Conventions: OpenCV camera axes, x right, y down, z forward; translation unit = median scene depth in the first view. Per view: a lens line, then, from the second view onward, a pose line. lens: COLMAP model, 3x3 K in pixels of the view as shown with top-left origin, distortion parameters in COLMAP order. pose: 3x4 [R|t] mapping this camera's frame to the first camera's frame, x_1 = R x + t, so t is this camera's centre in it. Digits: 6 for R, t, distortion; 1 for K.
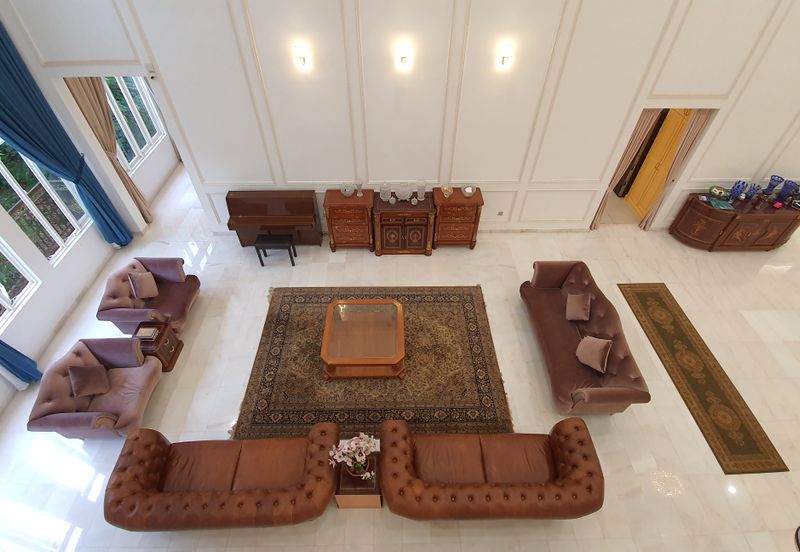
lens RADIAL K [[389.8, 0, 398.8], [0, 389.8, 277.4], [0, 0, 1]] dist [-0.004048, -0.005152]
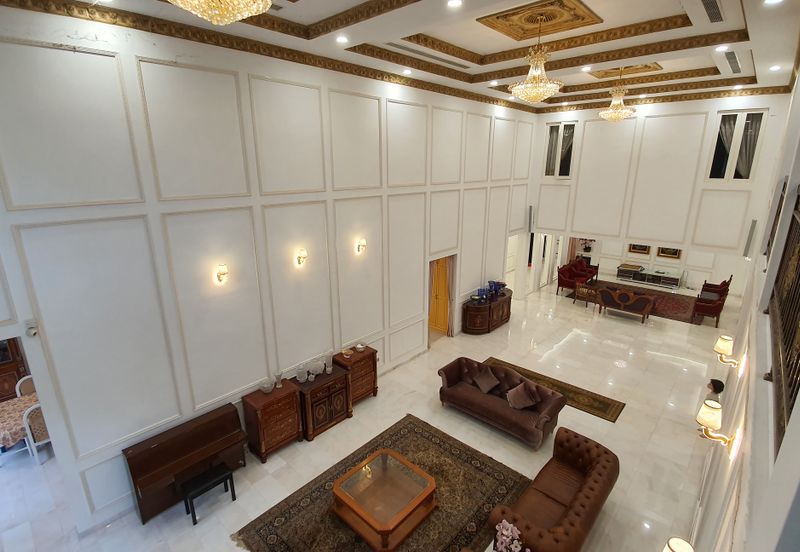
lens RADIAL K [[389.8, 0, 399.5], [0, 389.8, 275.7], [0, 0, 1]] dist [-0.004048, -0.005152]
pose [[0.688075, -0.202288, 0.696874, -0.529166], [0.526368, 0.800197, -0.287441, 0.010752], [-0.499490, 0.564593, 0.657073, 0.028038]]
